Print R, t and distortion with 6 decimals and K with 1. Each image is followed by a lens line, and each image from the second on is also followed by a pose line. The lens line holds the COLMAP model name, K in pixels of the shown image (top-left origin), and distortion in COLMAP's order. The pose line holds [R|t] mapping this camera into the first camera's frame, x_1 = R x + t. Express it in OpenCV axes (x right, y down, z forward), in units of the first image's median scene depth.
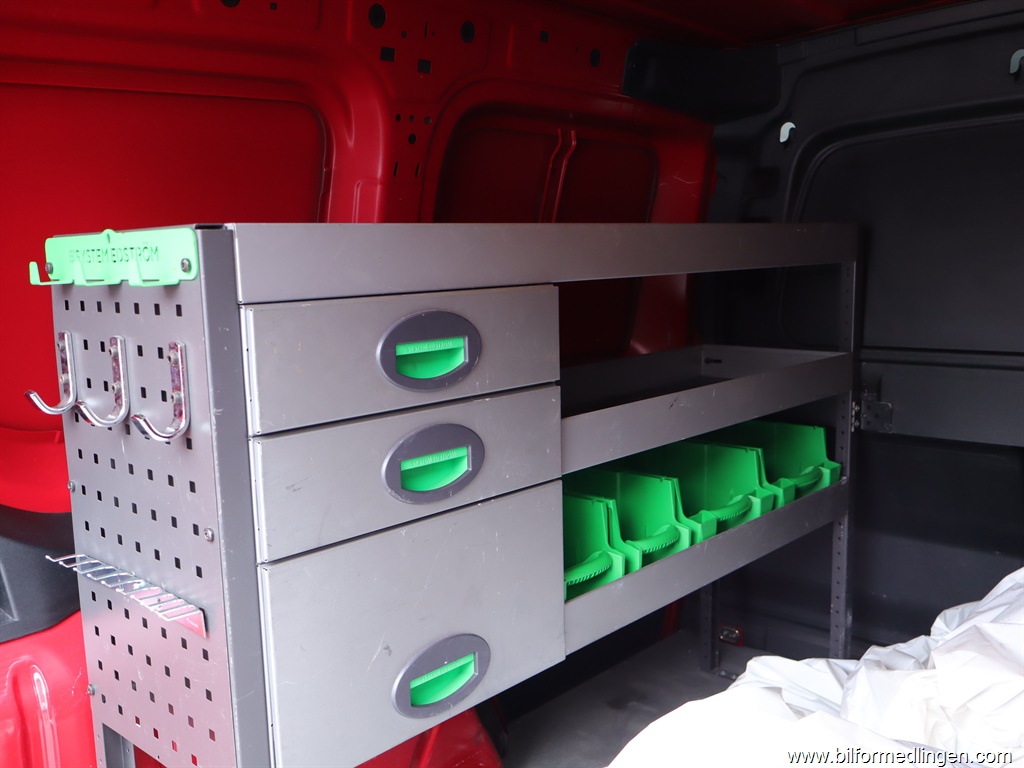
lens RADIAL K [[967.0, 0, 512.0], [0, 967.0, 384.0], [0, 0, 1]] dist [0.011651, 0.001532]
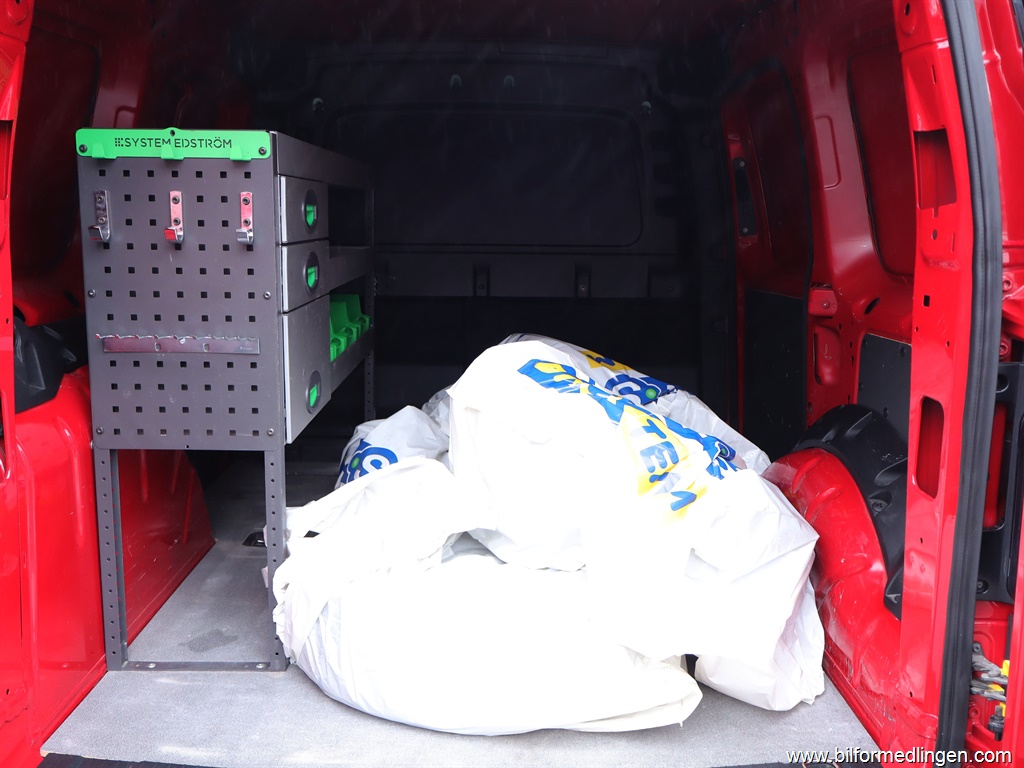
lens RADIAL K [[967.0, 0, 512.0], [0, 967.0, 384.0], [0, 0, 1]] dist [0.011651, 0.001532]
pose [[0.725776, -0.084100, 0.682771, -1.002574], [0.062558, 0.996455, 0.056241, 0.198088], [-0.685081, 0.001895, 0.728465, -0.563121]]
